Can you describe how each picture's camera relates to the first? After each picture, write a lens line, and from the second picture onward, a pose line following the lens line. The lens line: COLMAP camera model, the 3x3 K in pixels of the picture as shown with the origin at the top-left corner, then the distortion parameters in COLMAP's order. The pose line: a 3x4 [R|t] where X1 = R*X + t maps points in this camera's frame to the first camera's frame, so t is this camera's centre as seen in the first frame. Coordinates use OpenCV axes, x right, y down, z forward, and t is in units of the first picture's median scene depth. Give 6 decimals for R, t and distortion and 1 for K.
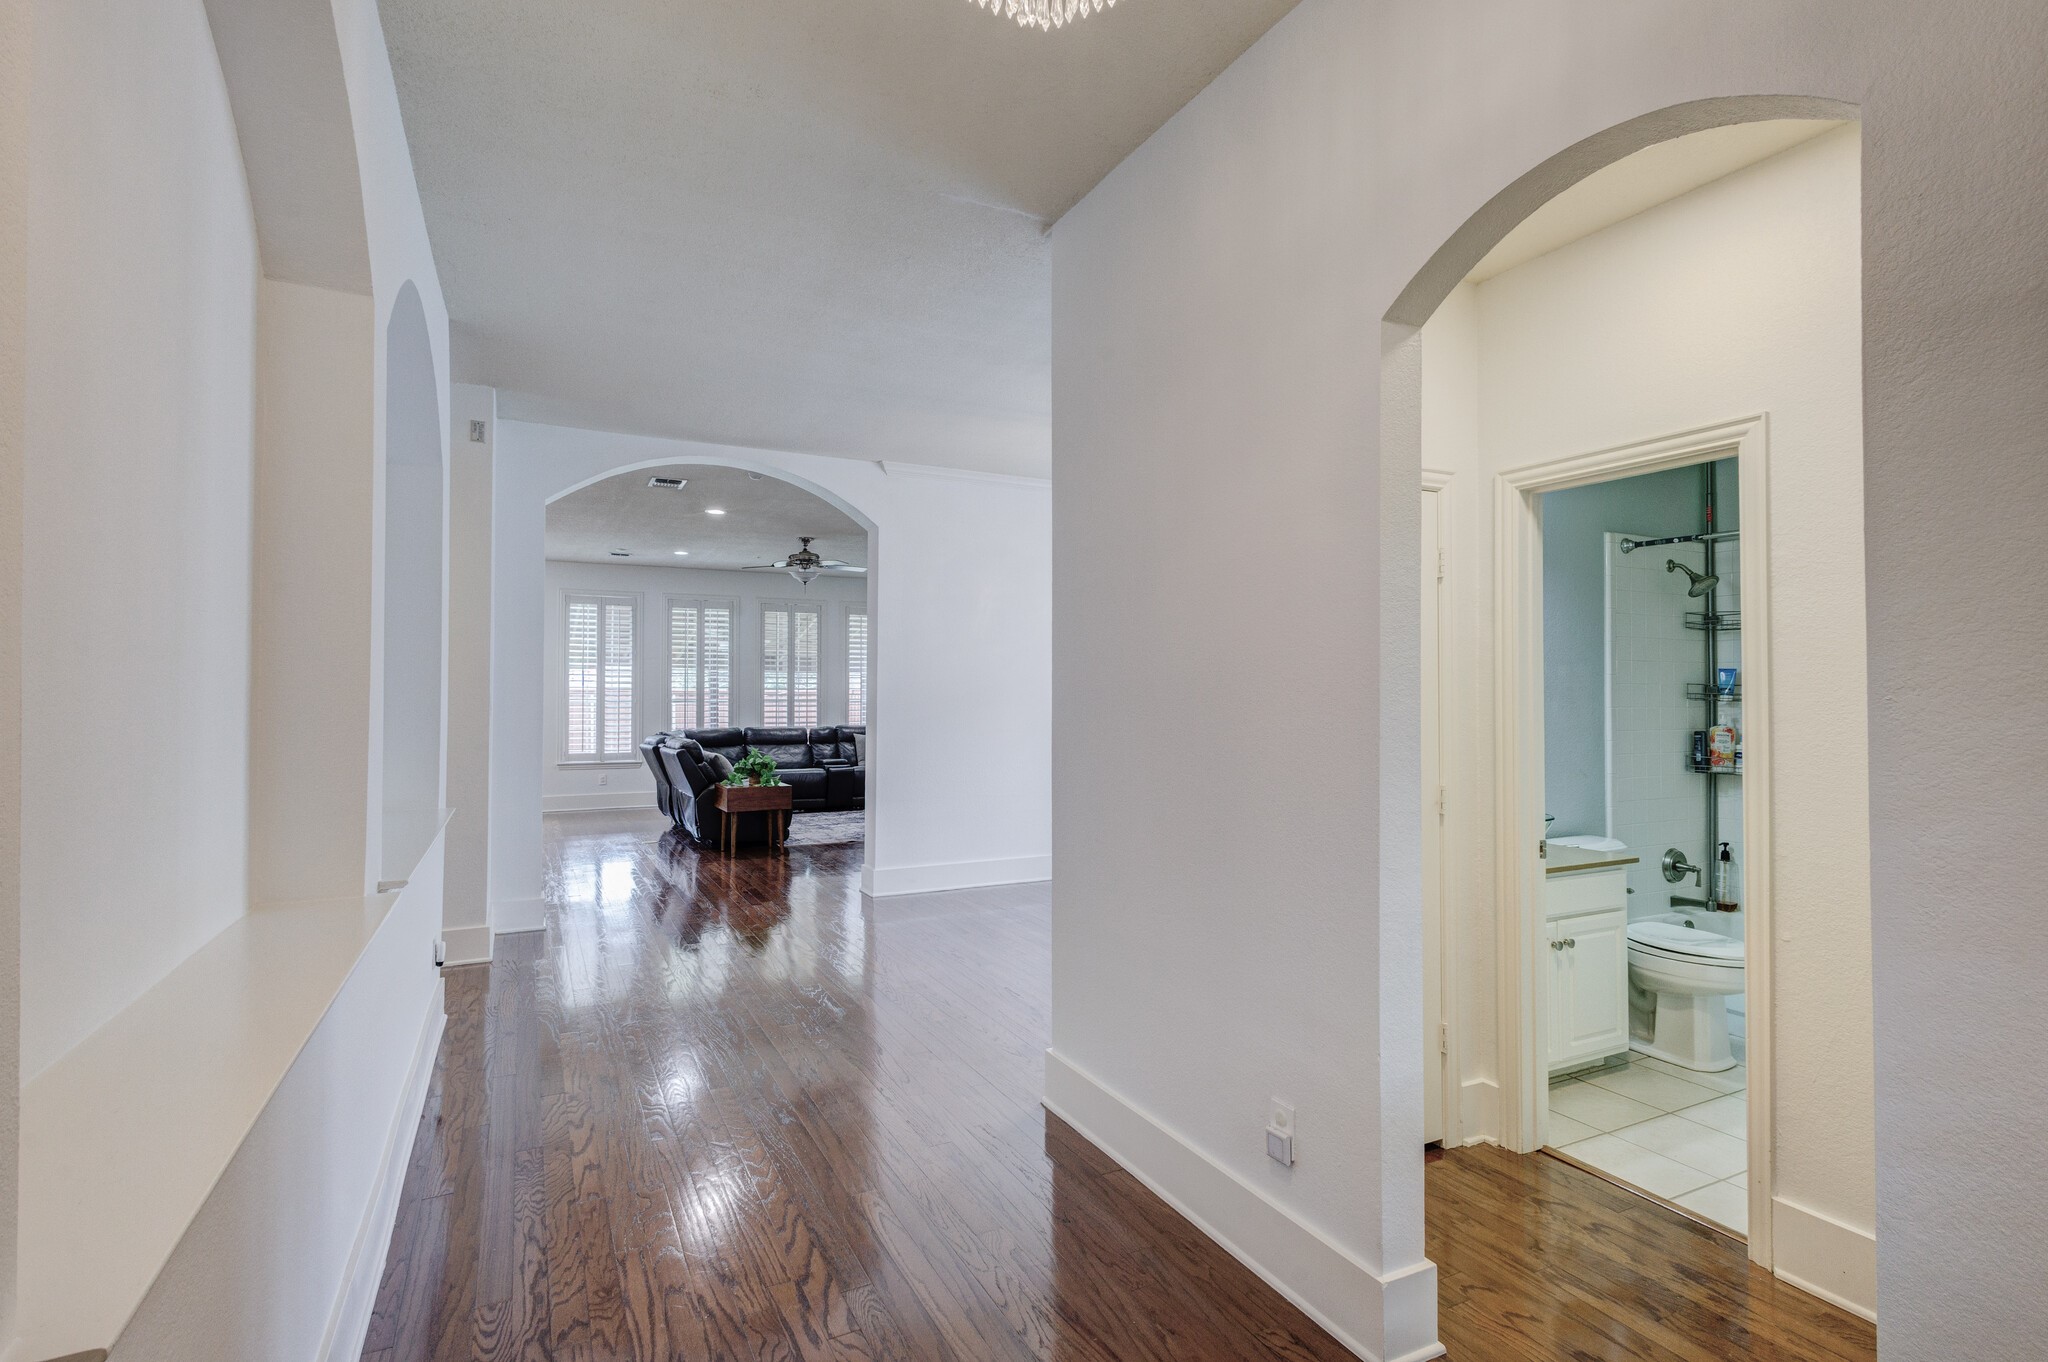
lens RADIAL K [[945.6, 0, 1009.3], [0, 945.6, 679.8], [0, 0, 1]] dist [0.002924, -0.001523]
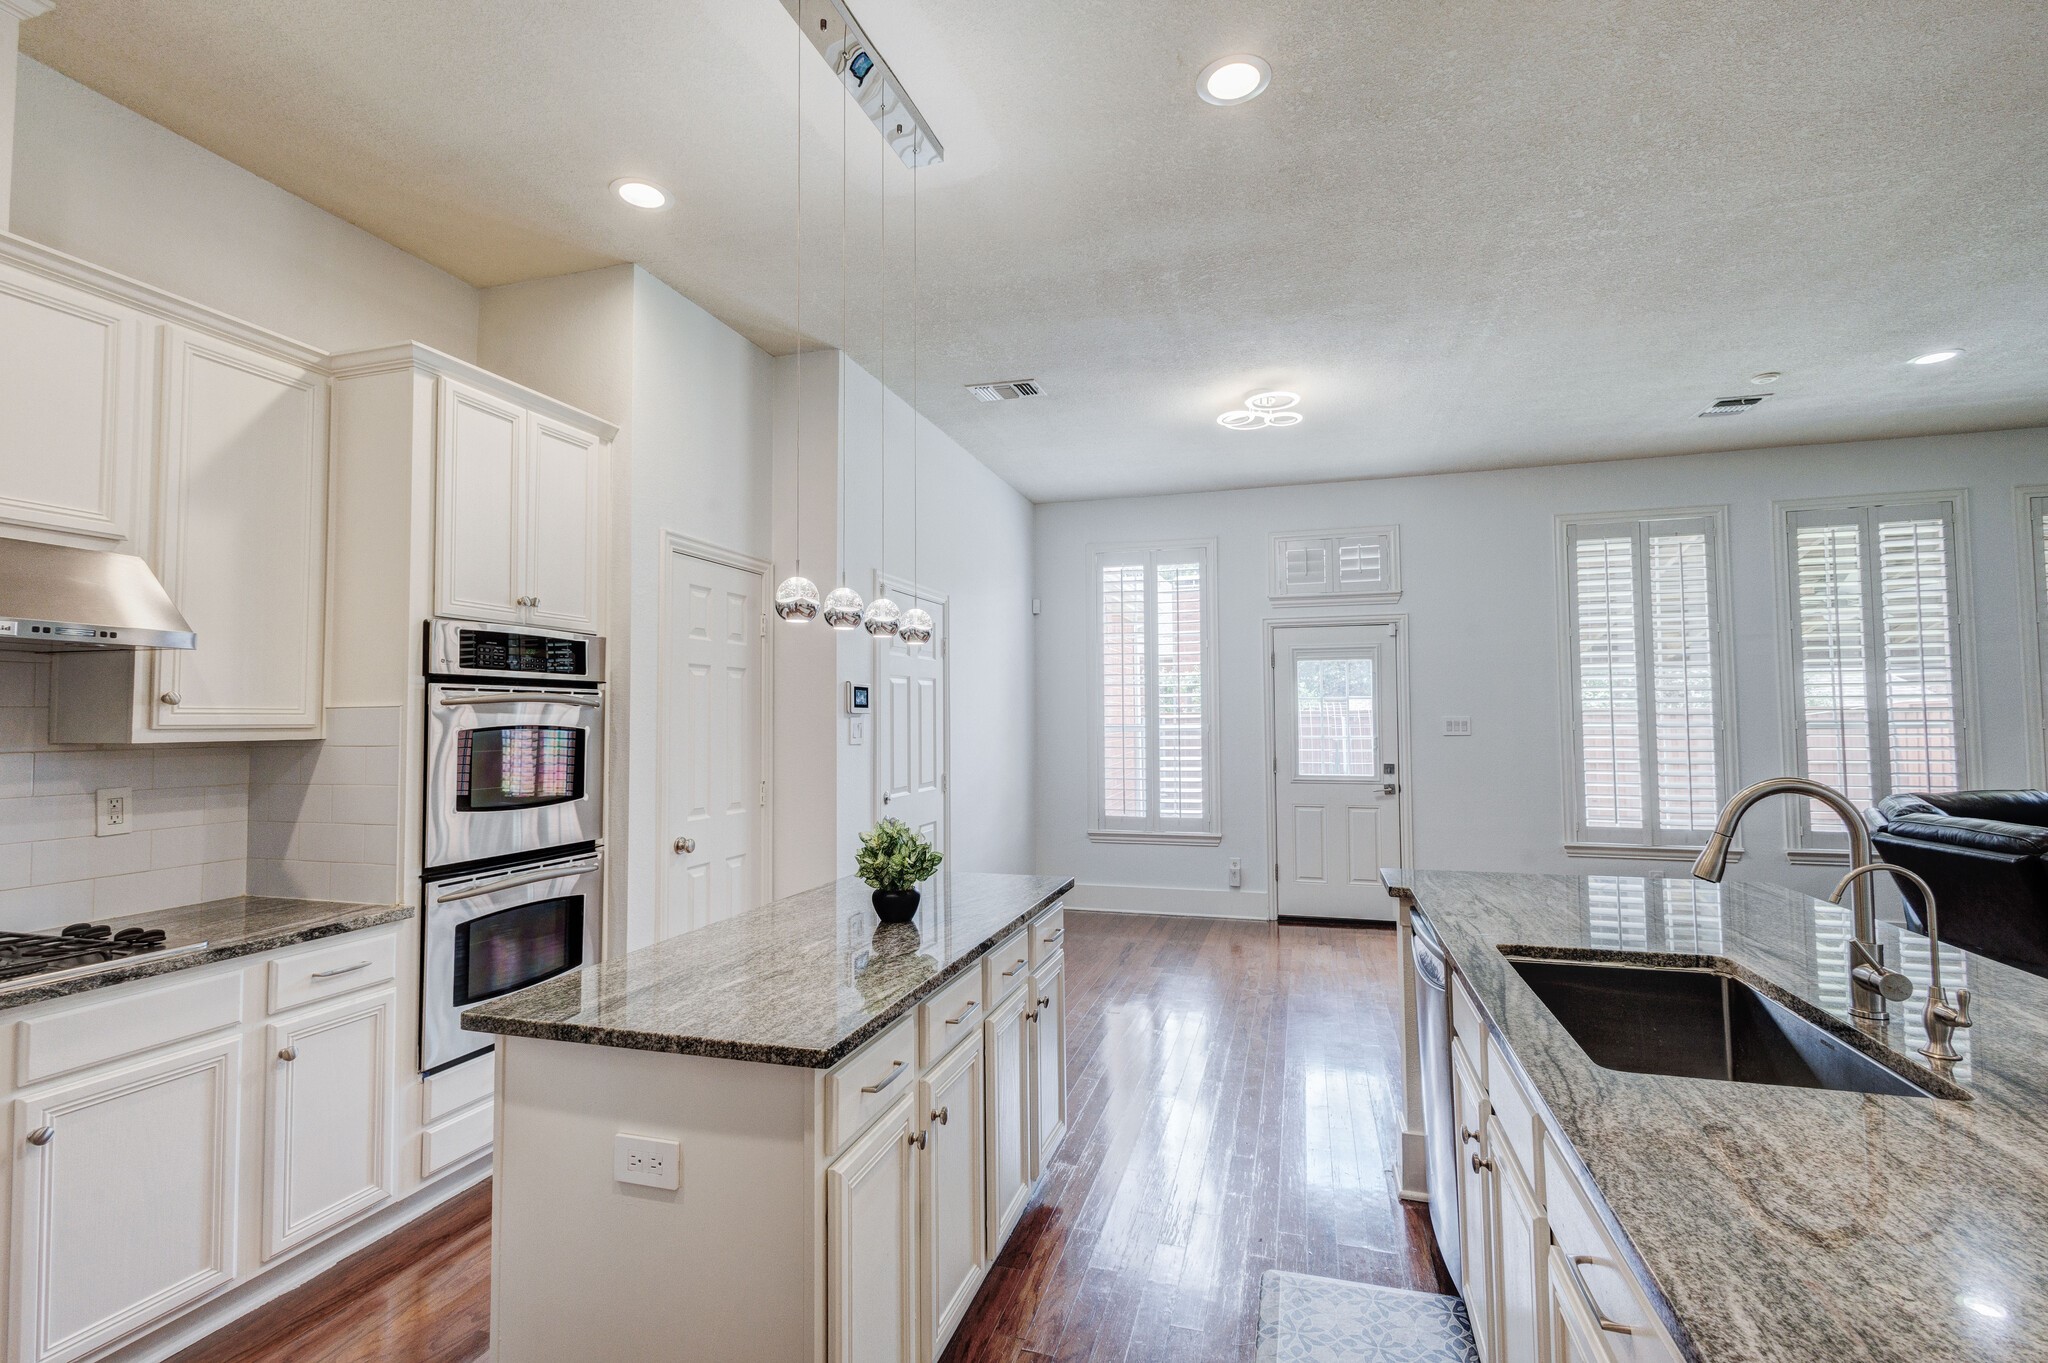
lens RADIAL K [[945.6, 0, 1025.9], [0, 945.6, 683.7], [0, 0, 1]] dist [0.002924, -0.001523]
pose [[0.724724, -0.033862, -0.688207, -0.346521], [0.019693, 0.999402, -0.028435, 0.008236], [0.688758, 0.007055, 0.724957, 0.429652]]
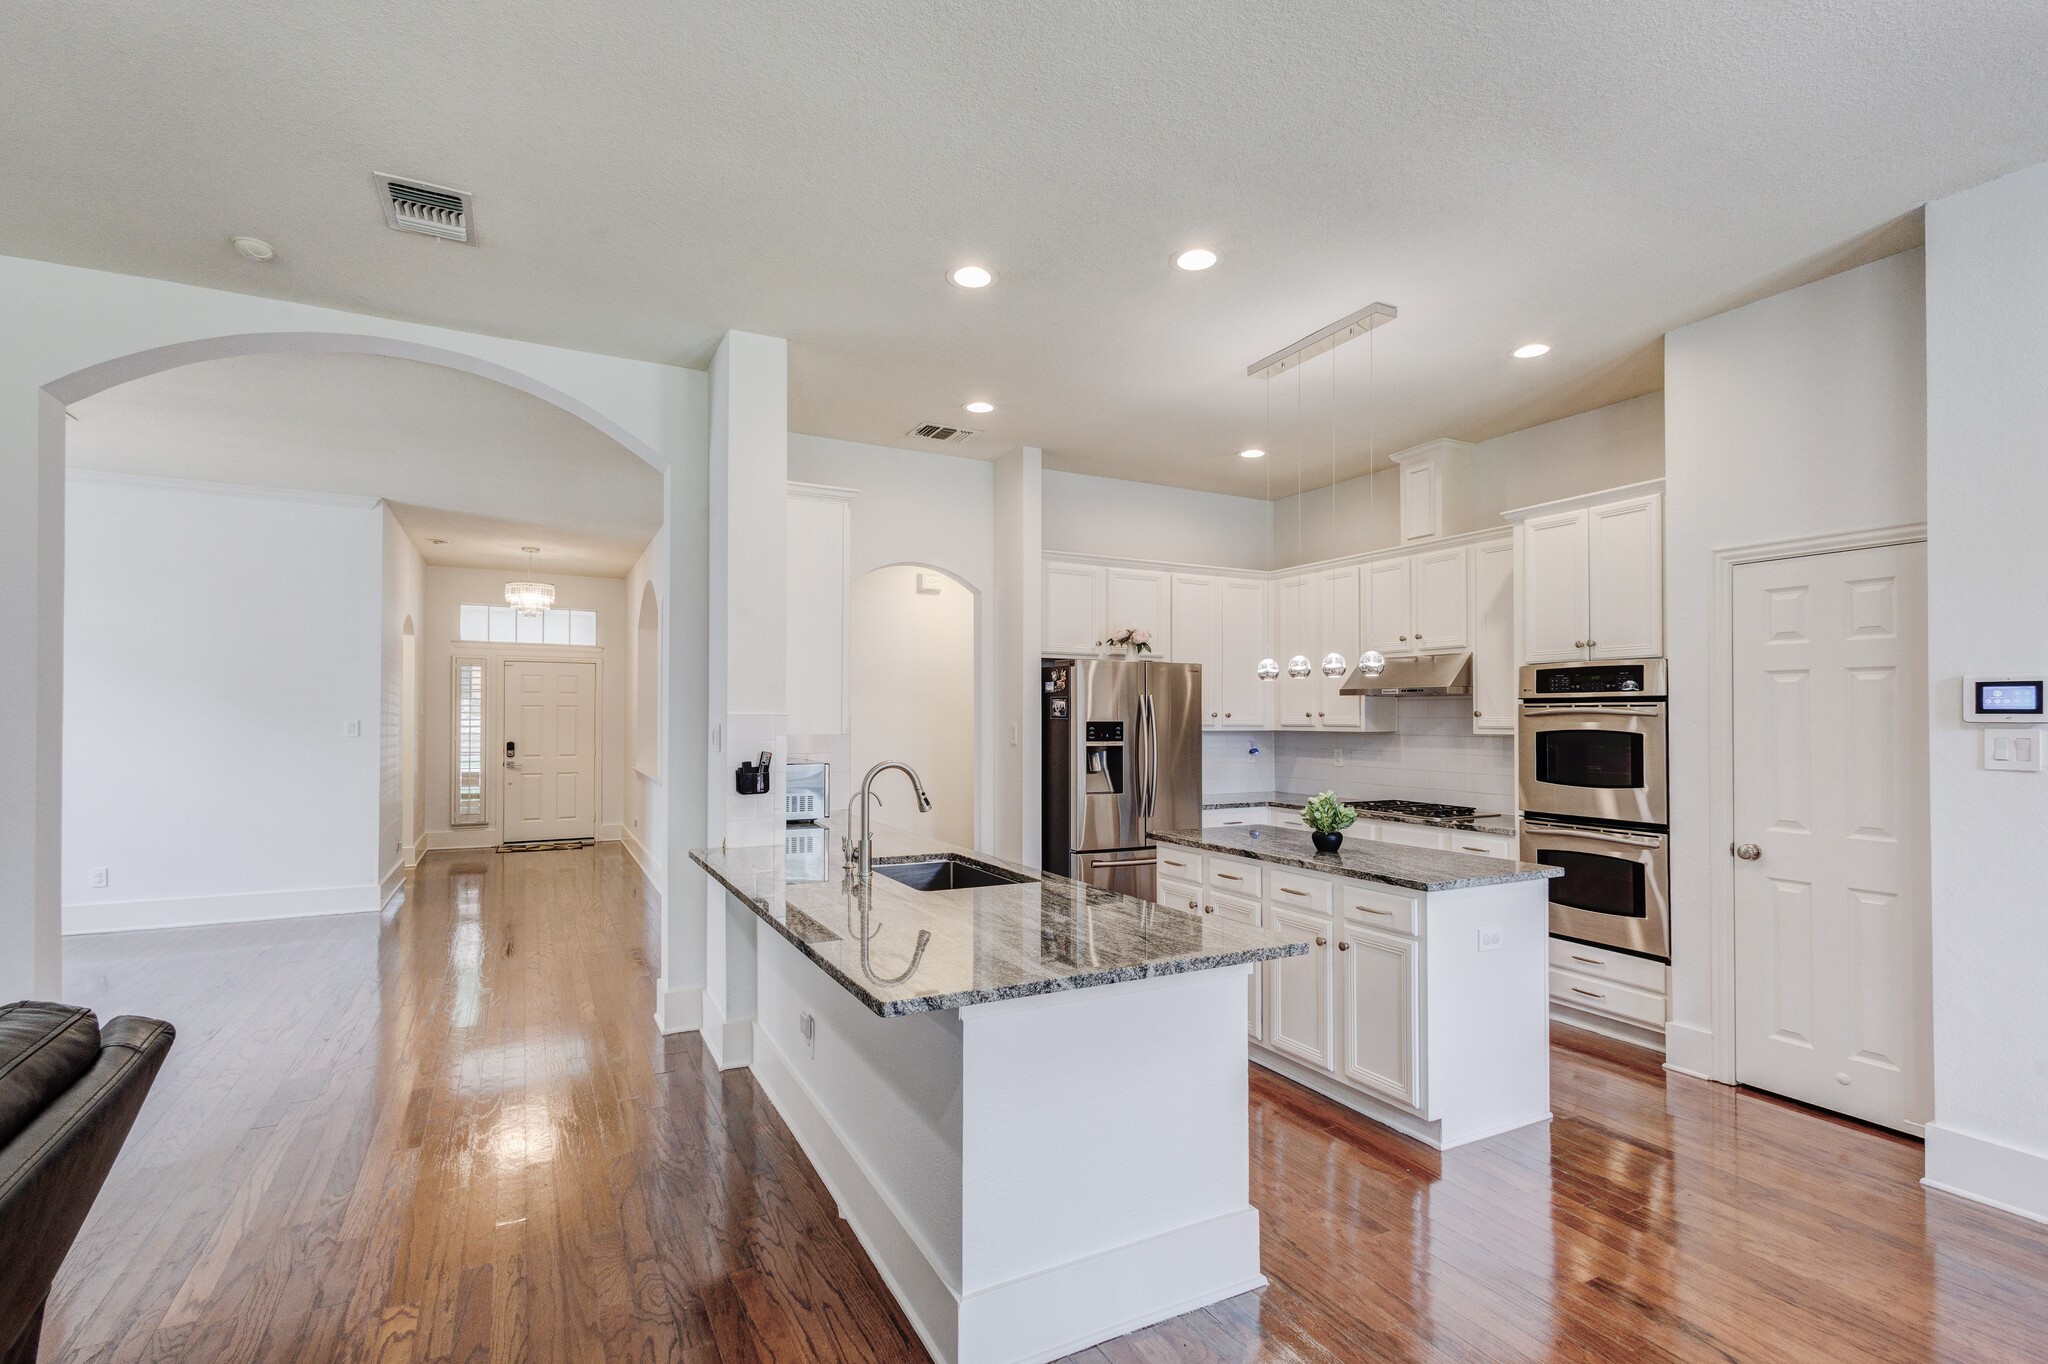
lens RADIAL K [[945.6, 0, 1022.2], [0, 945.6, 705.6], [0, 0, 1]] dist [0.002924, -0.001523]
pose [[-0.999948, -0.005115, -0.008824, -0.401666], [-0.004857, 0.999568, -0.028970, 0.012158], [0.008968, -0.028926, -0.999541, 0.917239]]
